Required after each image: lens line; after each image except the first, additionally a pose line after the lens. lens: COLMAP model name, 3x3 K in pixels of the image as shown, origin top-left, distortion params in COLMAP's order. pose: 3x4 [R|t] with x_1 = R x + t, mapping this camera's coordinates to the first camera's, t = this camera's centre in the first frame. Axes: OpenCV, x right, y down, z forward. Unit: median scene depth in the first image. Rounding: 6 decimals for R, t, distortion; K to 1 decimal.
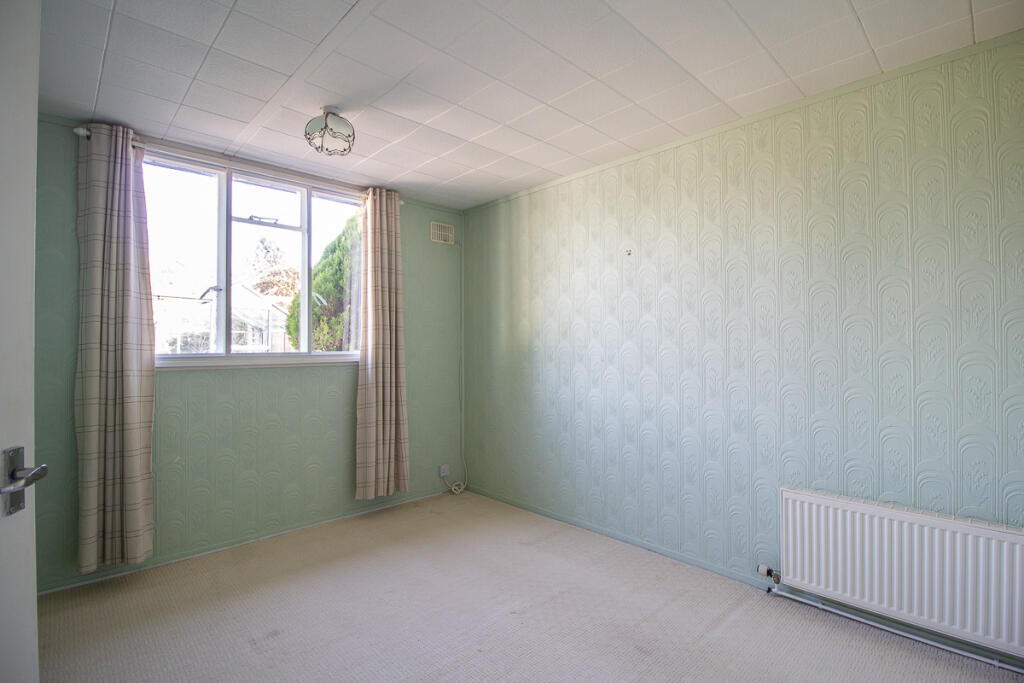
lens RADIAL K [[488.5, 0, 512.0], [0, 488.5, 340.7], [0, 0, 1]] dist [-0.000337, -0.000560]
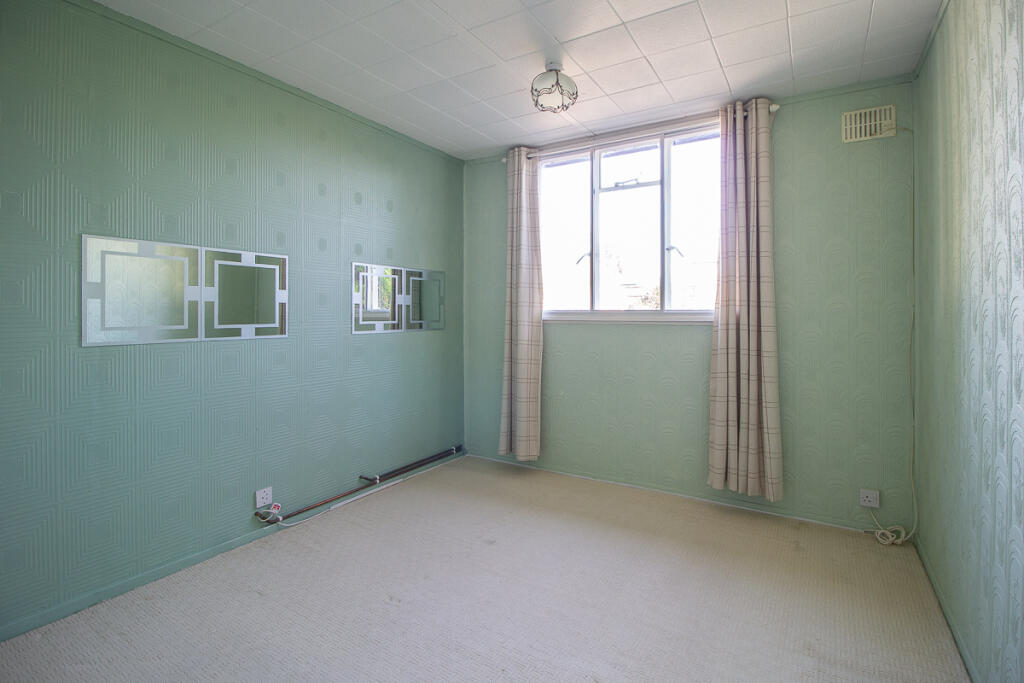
lens RADIAL K [[488.5, 0, 520.6], [0, 488.5, 311.9], [0, 0, 1]] dist [-0.000337, -0.000560]
pose [[0.261732, 0.004966, -0.965128, 0.462647], [0.007657, 0.999945, 0.007222, 0.020227], [0.965110, -0.009281, 0.261680, 0.520586]]
